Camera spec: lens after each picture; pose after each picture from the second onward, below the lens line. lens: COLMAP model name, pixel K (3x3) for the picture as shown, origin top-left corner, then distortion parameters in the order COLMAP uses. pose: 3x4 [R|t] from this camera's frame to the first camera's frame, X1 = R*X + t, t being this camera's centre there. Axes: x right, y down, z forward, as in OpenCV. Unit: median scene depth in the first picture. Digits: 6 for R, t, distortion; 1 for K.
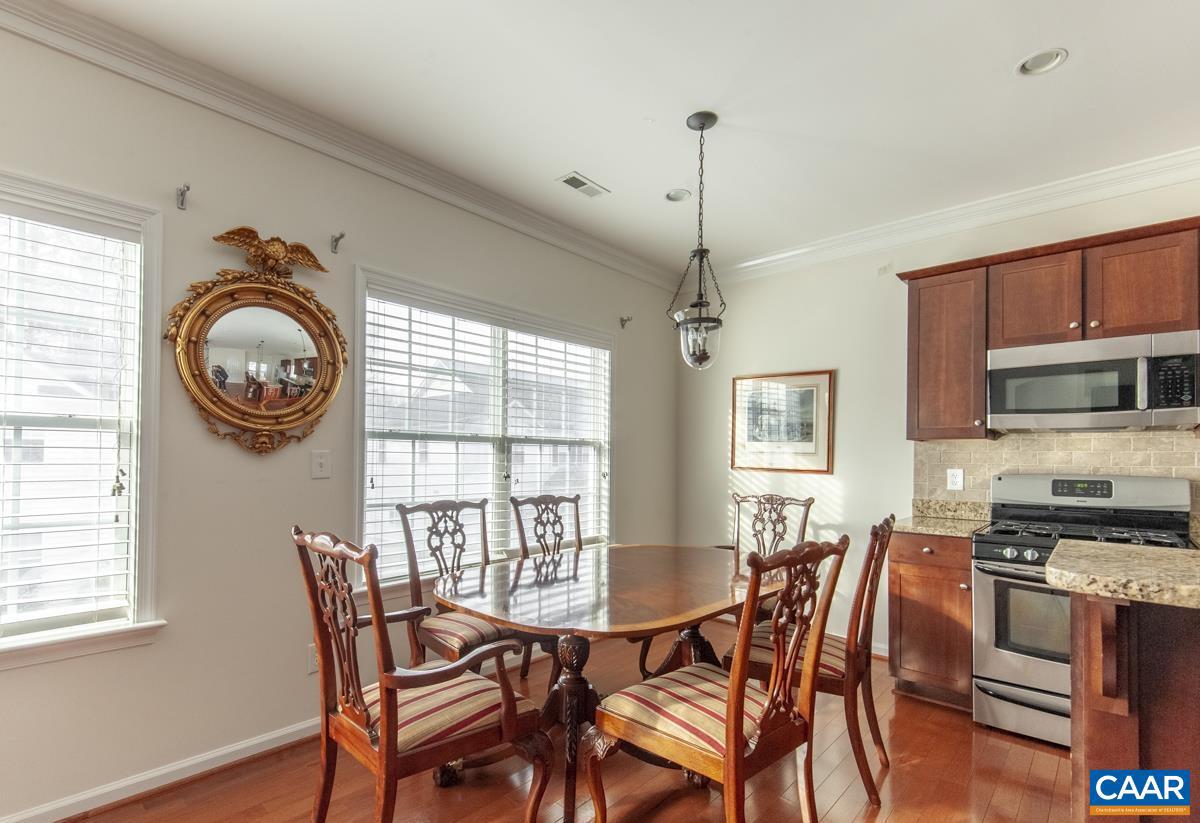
lens RADIAL K [[553.2, 0, 594.5], [0, 553.2, 451.8], [0, 0, 1]] dist [0.029325, -0.021214]
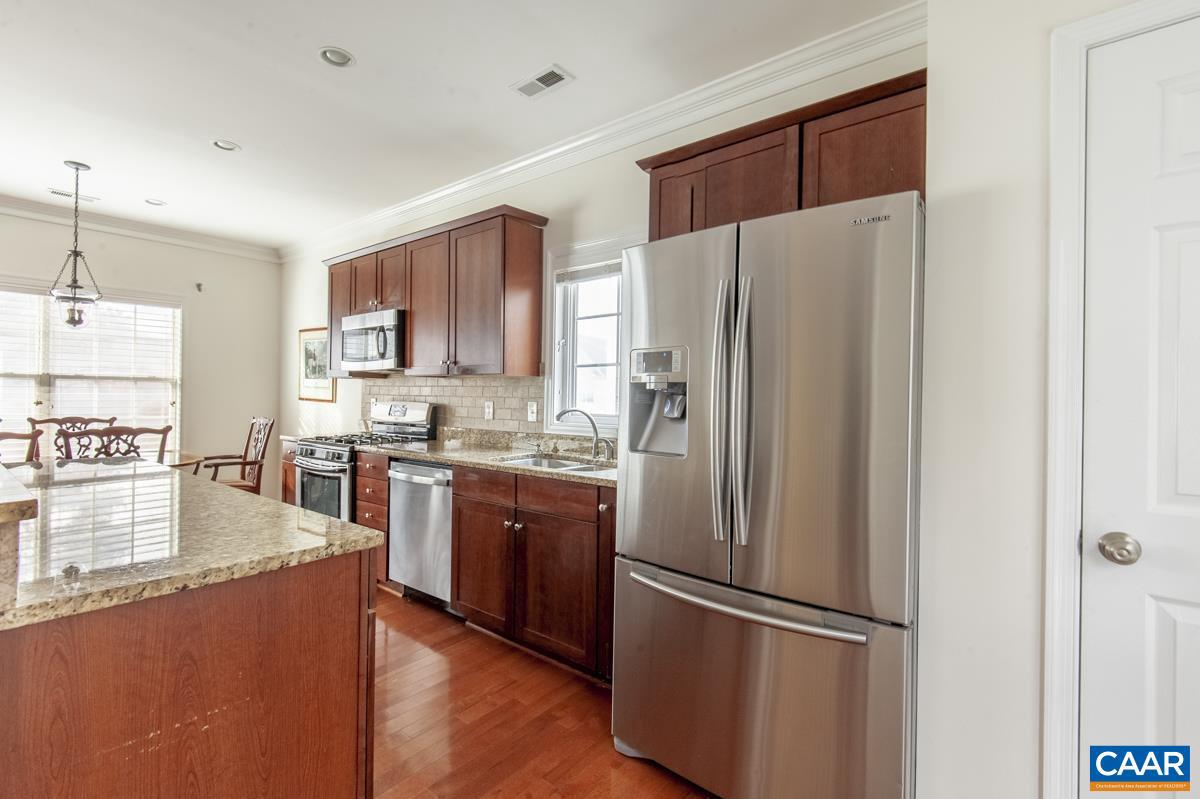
lens RADIAL K [[546.7, 0, 596.8], [0, 546.7, 395.0], [0, 0, 1]] dist [0.016241, -0.009802]
pose [[0.998384, 0.001617, 0.056809, 1.192789], [-0.002051, 0.999969, 0.007581, 0.011372], [-0.056795, -0.007686, 0.998356, -0.449776]]
